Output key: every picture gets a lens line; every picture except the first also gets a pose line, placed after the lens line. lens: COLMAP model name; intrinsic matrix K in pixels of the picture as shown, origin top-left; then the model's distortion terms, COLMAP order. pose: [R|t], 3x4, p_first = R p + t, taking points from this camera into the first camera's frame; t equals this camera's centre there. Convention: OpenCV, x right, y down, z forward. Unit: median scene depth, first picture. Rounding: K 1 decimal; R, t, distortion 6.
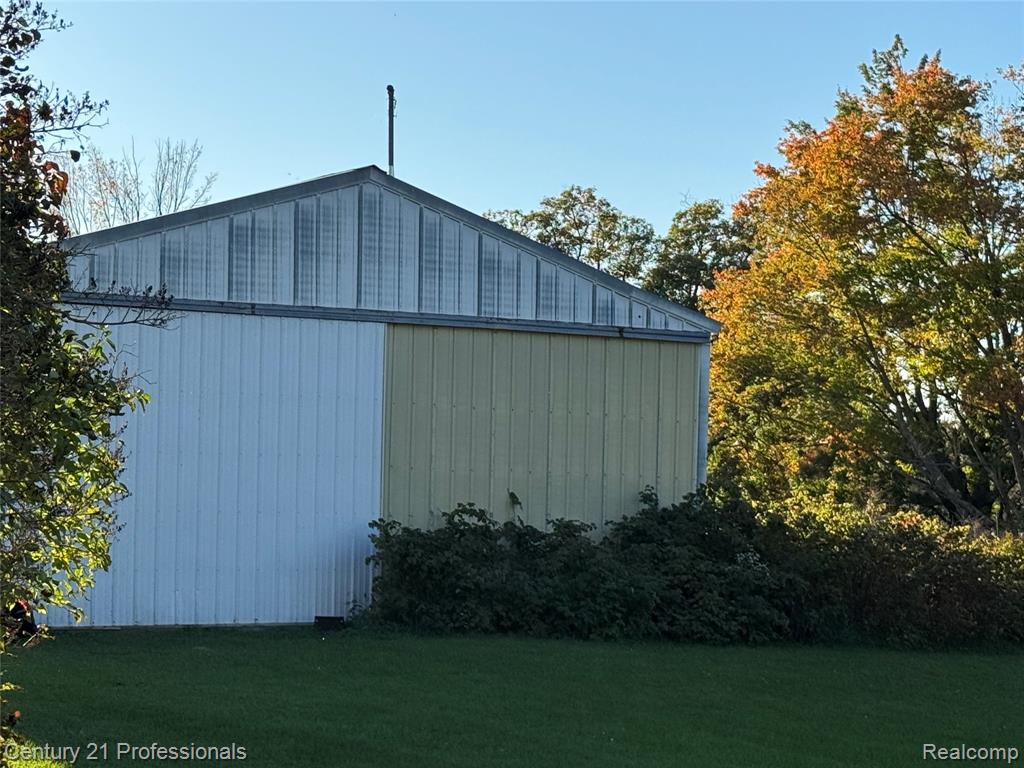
lens RADIAL K [[2422.2, 0, 512.0], [0, 2422.2, 384.0], [0, 0, 1]] dist [0.059647, 0.197024]
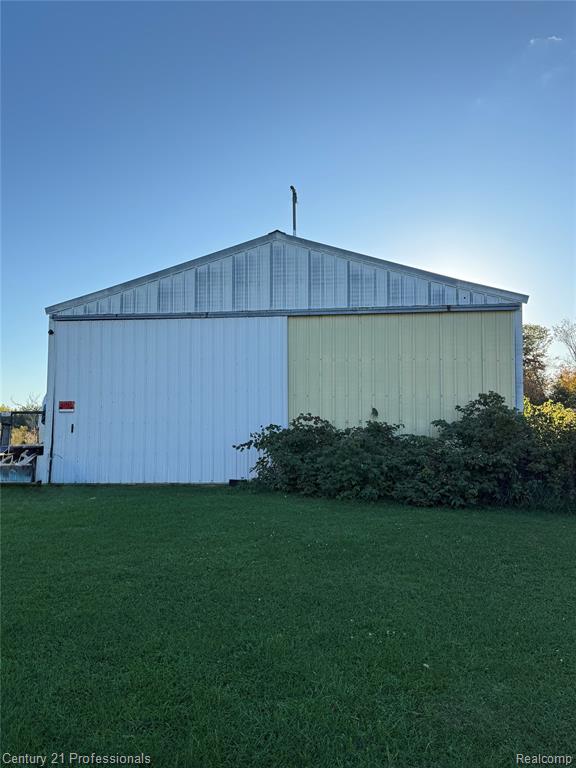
lens RADIAL K [[666.0, 0, 288.0], [0, 666.0, 384.0], [0, 0, 1]] dist [0.150067, -0.000123]
pose [[0.782209, -0.068312, -0.619260, 0.252875], [0.047453, 0.997616, -0.050110, 0.050229], [0.621207, 0.009811, 0.783585, 0.614324]]
